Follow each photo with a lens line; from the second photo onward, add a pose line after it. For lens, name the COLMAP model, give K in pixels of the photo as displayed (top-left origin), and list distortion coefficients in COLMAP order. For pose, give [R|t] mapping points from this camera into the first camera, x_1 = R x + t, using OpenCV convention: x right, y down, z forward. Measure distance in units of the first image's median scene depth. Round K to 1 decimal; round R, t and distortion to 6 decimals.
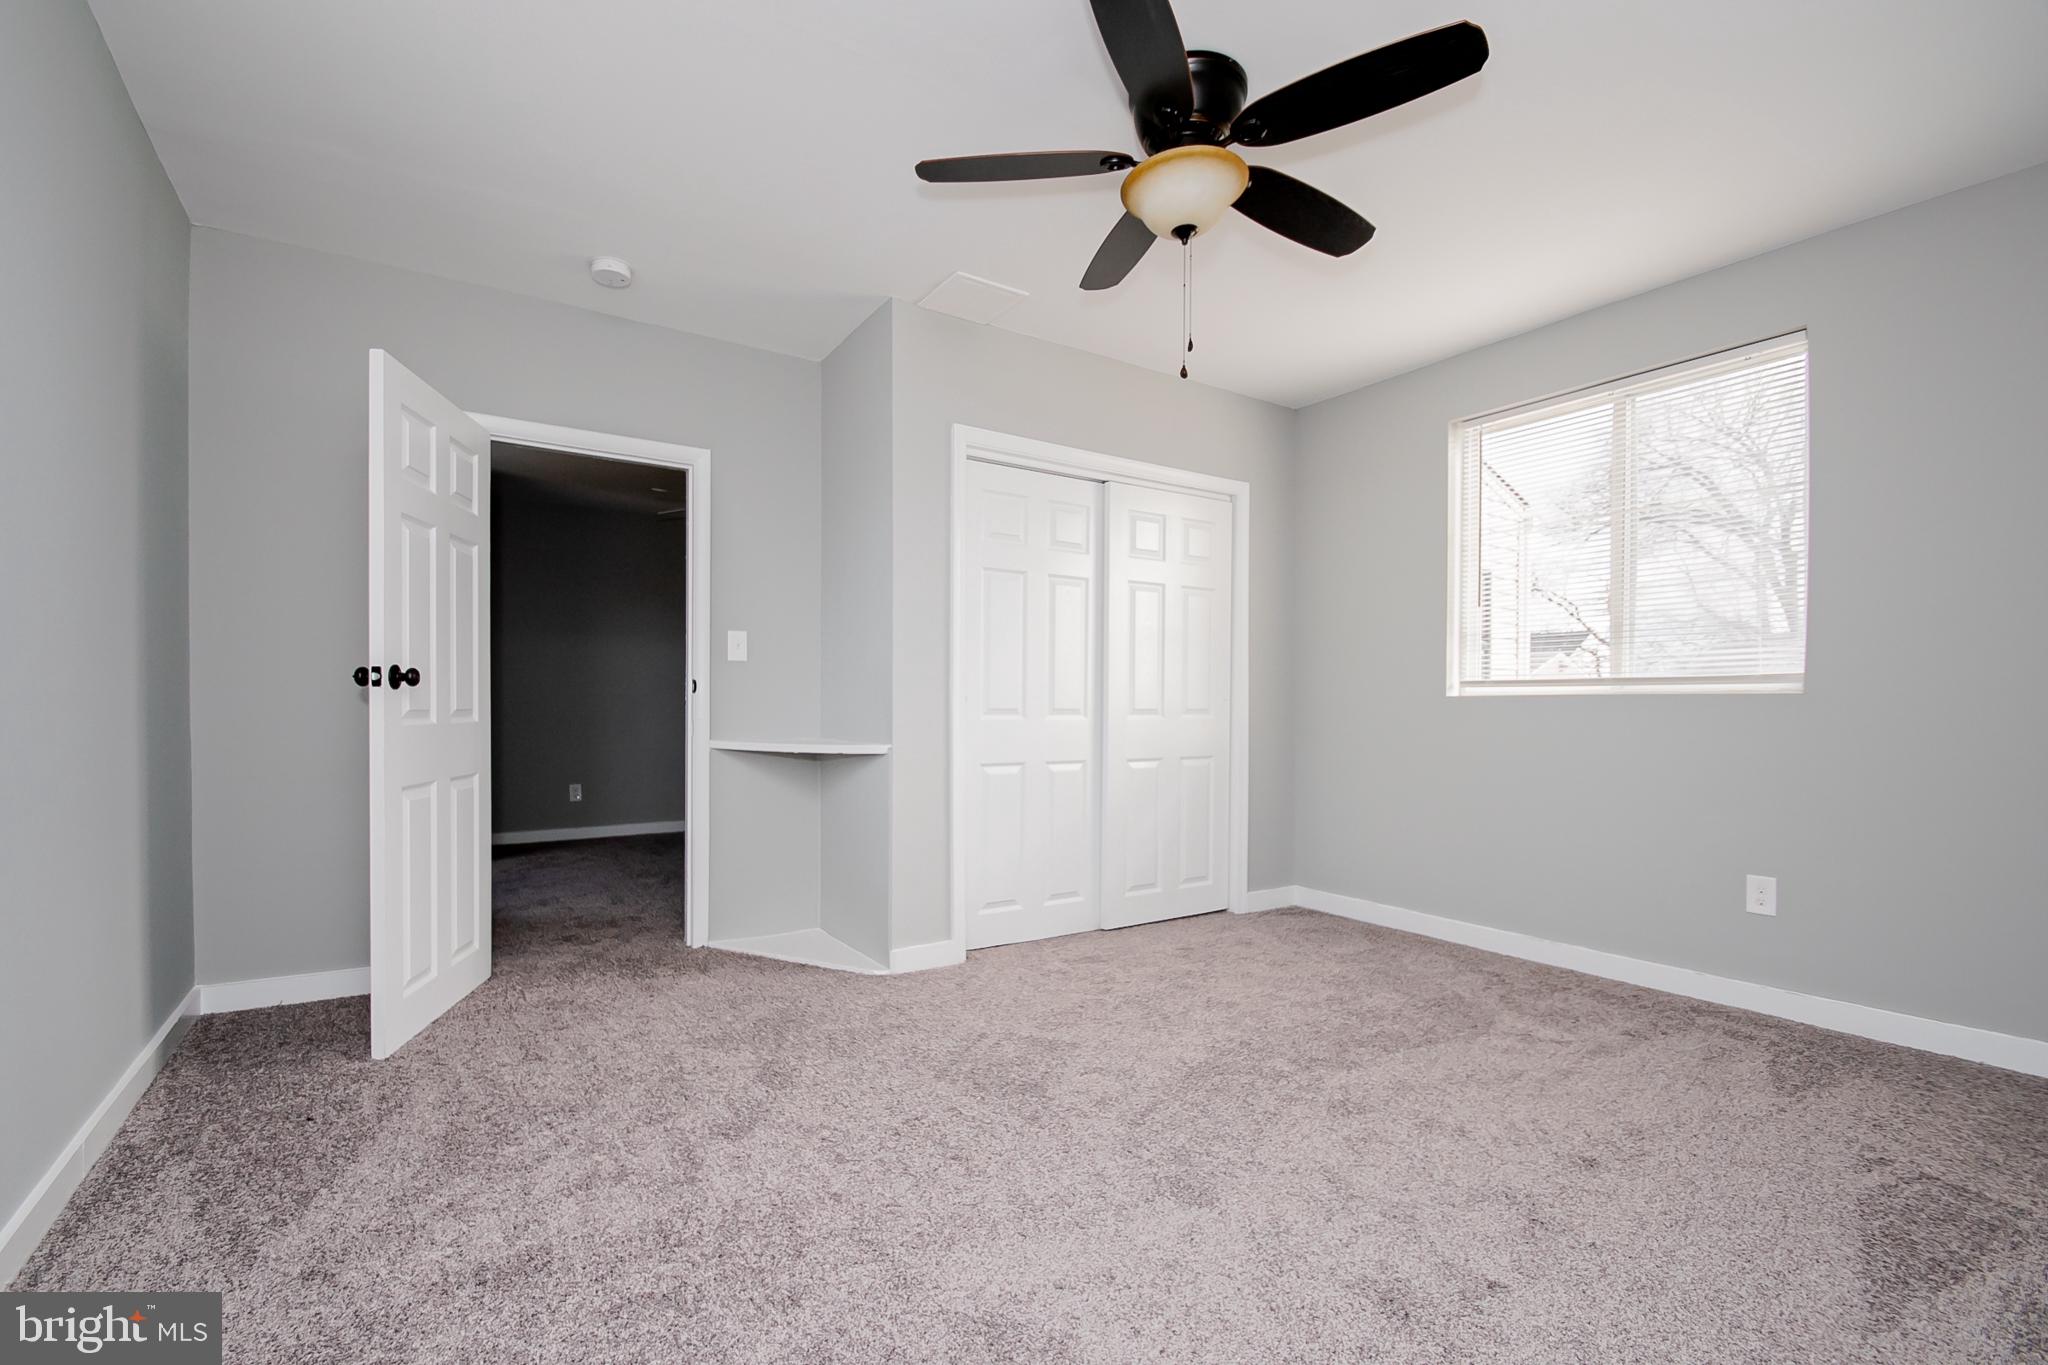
lens RADIAL K [[896.9, 0, 995.8], [0, 896.9, 717.9], [0, 0, 1]] dist [0.012050, -0.018061]
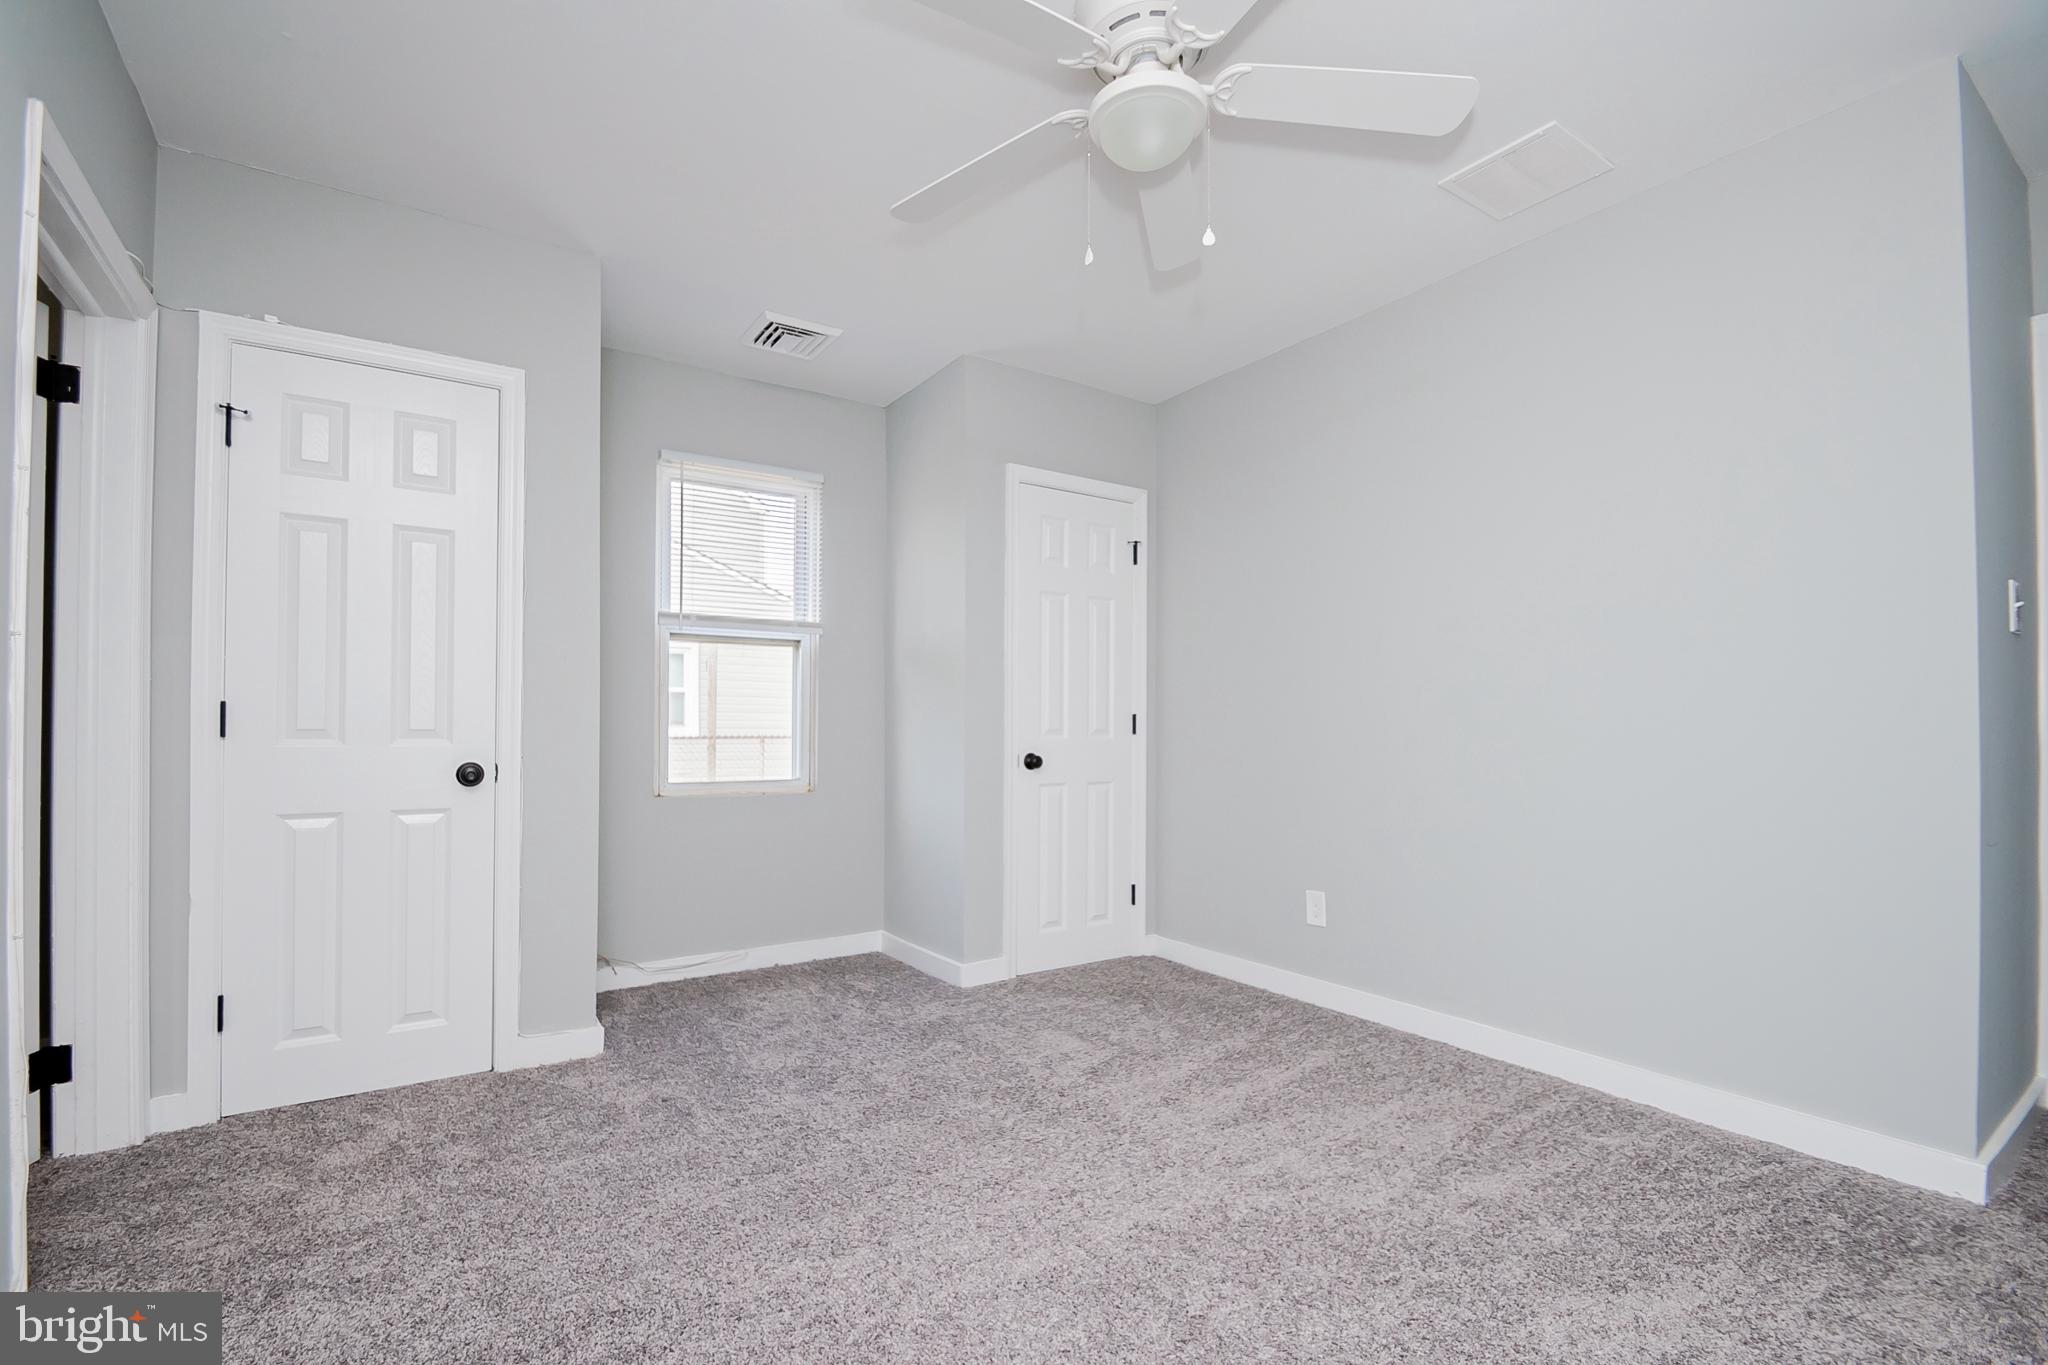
lens RADIAL K [[896.9, 0, 995.8], [0, 896.9, 717.9], [0, 0, 1]] dist [0.012050, -0.018061]
pose [[0.999974, -0.000798, 0.007181, 0.403175], [0.000993, 0.999629, -0.027237, -0.000459], [-0.007157, 0.027243, 0.999603, 0.268476]]
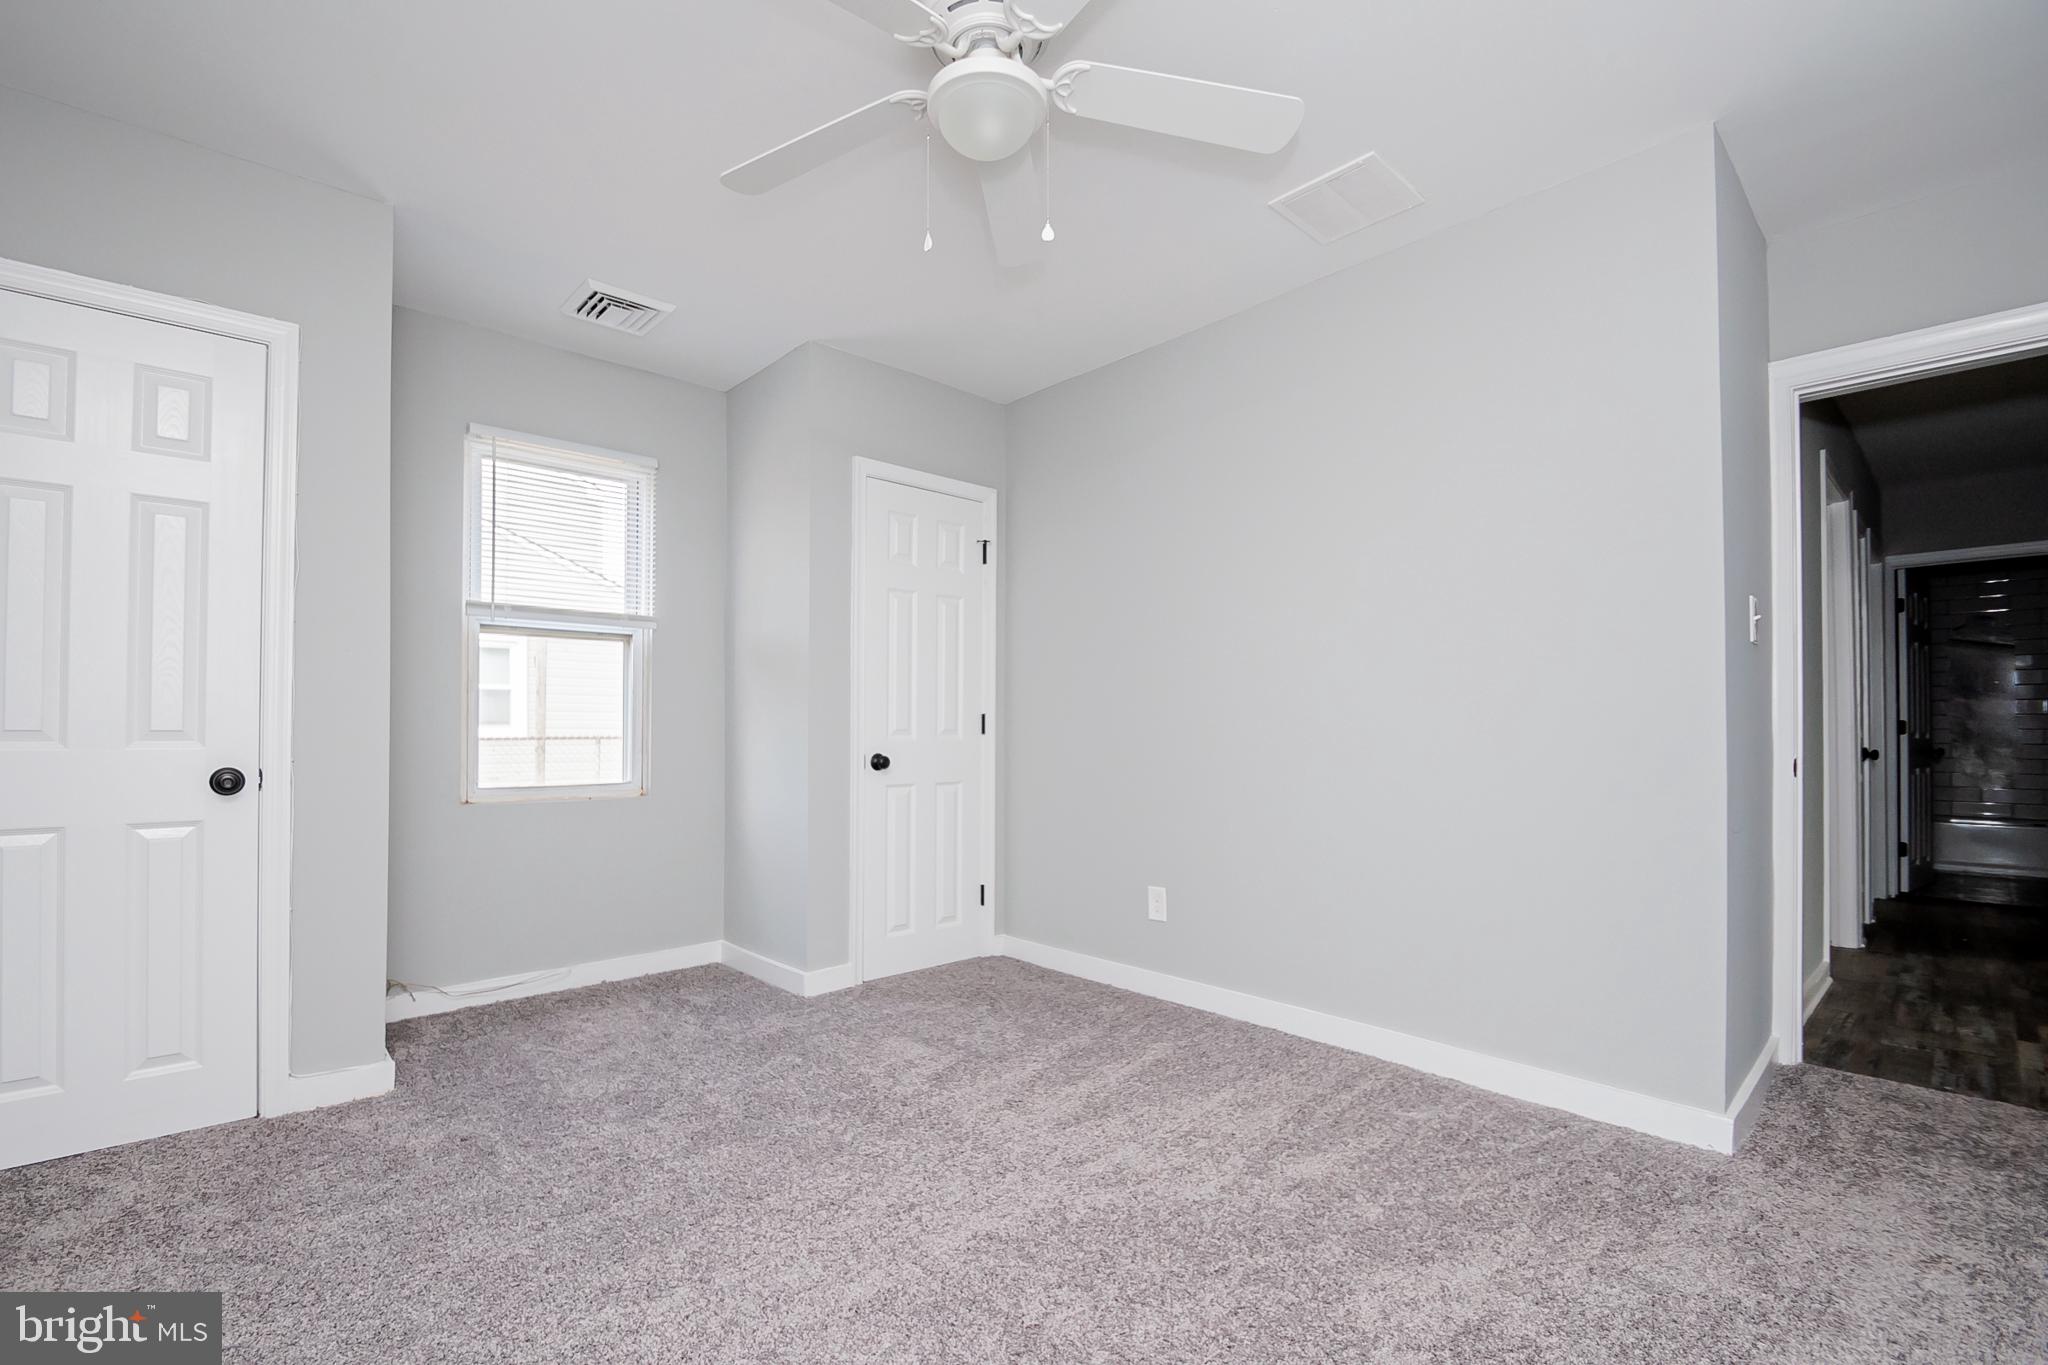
lens RADIAL K [[896.9, 0, 995.8], [0, 896.9, 717.9], [0, 0, 1]] dist [0.012050, -0.018061]
pose [[0.986412, 0.000036, 0.164292, 0.410888], [0.004419, 0.999632, -0.026753, -0.000559], [-0.164233, 0.027116, 0.986049, 0.277672]]
